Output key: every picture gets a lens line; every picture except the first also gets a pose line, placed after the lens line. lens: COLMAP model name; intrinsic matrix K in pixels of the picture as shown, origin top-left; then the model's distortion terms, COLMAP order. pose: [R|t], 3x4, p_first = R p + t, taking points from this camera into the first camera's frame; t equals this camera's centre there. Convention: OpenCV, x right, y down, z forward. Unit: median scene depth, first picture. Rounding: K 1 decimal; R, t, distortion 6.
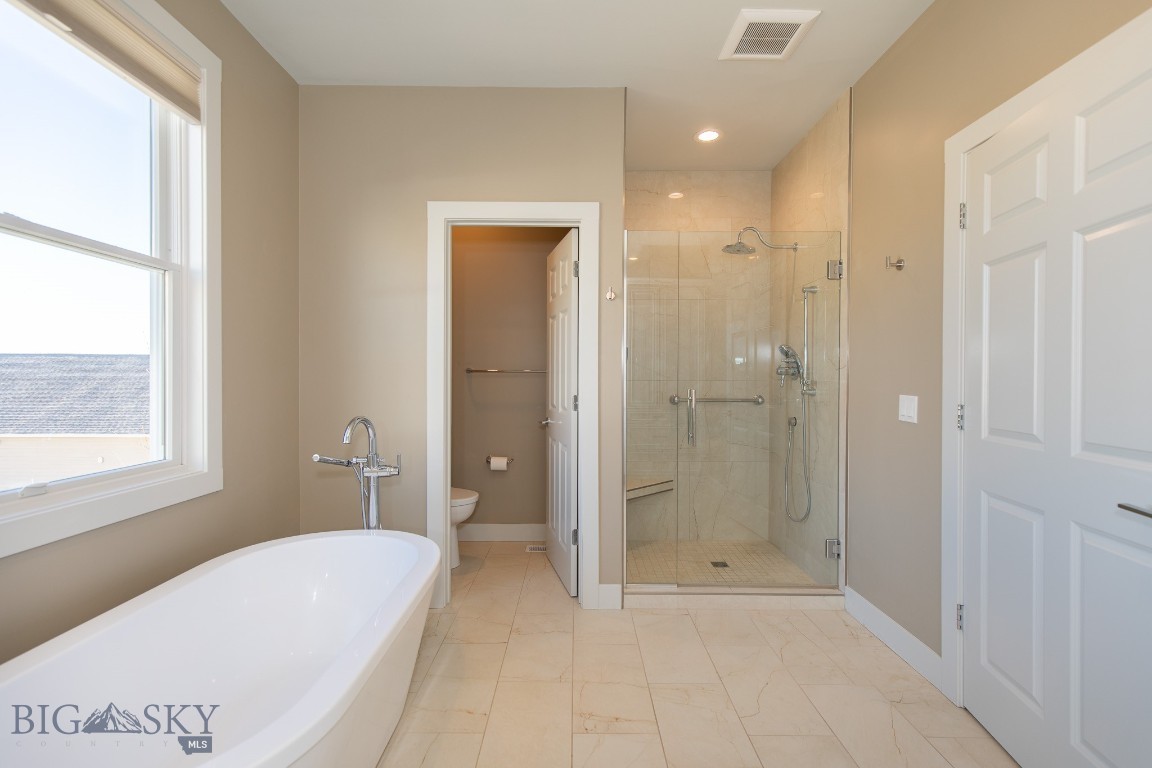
lens RADIAL K [[522.3, 0, 576.0], [0, 522.3, 384.0], [0, 0, 1]] dist [0.007923, -0.000189]
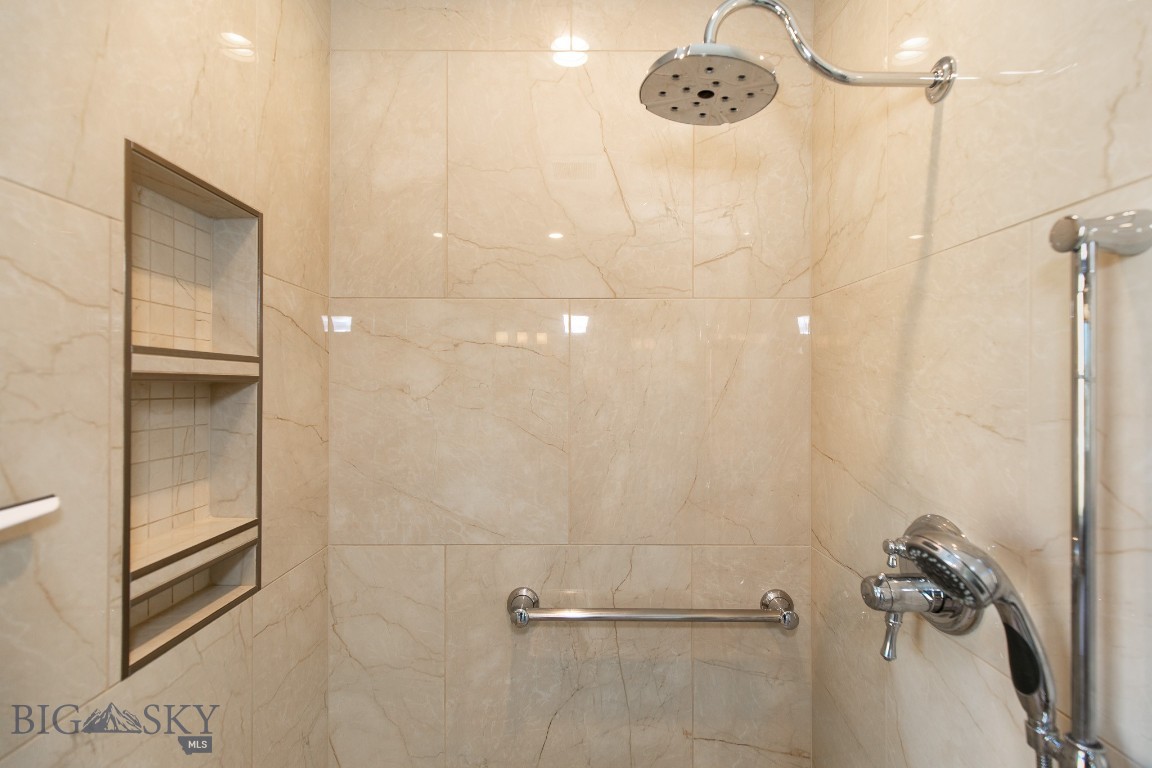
lens RADIAL K [[522.3, 0, 576.0], [0, 522.3, 384.0], [0, 0, 1]] dist [0.007923, -0.000189]
pose [[0.999997, -0.000806, 0.002435, 0.307086], [0.000832, 0.999943, -0.010674, -0.144151], [-0.002426, 0.010676, 0.999940, 0.929330]]
